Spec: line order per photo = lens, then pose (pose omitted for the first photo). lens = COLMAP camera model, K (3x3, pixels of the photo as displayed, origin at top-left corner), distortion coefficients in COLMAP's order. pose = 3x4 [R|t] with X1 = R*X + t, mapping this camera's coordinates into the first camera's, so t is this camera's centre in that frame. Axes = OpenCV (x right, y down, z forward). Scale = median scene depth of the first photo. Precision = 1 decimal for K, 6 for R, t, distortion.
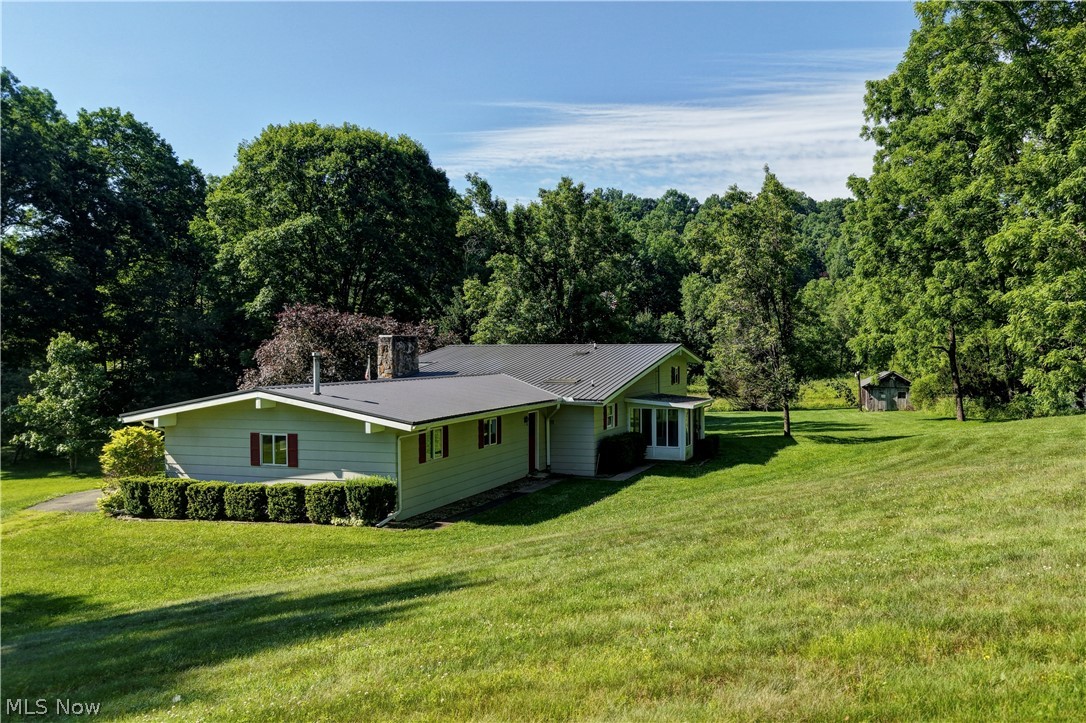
lens RADIAL K [[829.4, 0, 543.0], [0, 829.4, 361.5], [0, 0, 1]] dist [0.099364, -0.000433]
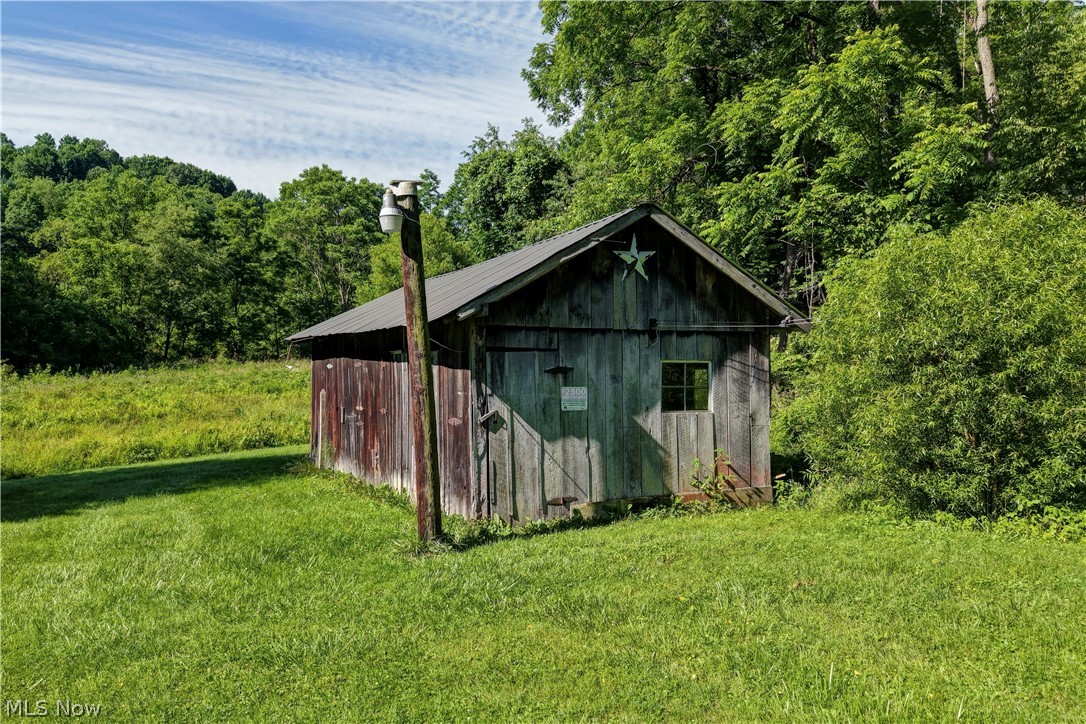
lens RADIAL K [[829.4, 0, 543.0], [0, 829.4, 362.0], [0, 0, 1]] dist [0.099364, -0.000433]
pose [[0.720307, -0.006928, 0.693621, 0.313352], [0.012995, 0.999909, -0.003509, 0.035702], [-0.693533, 0.011541, 0.720332, 0.911282]]
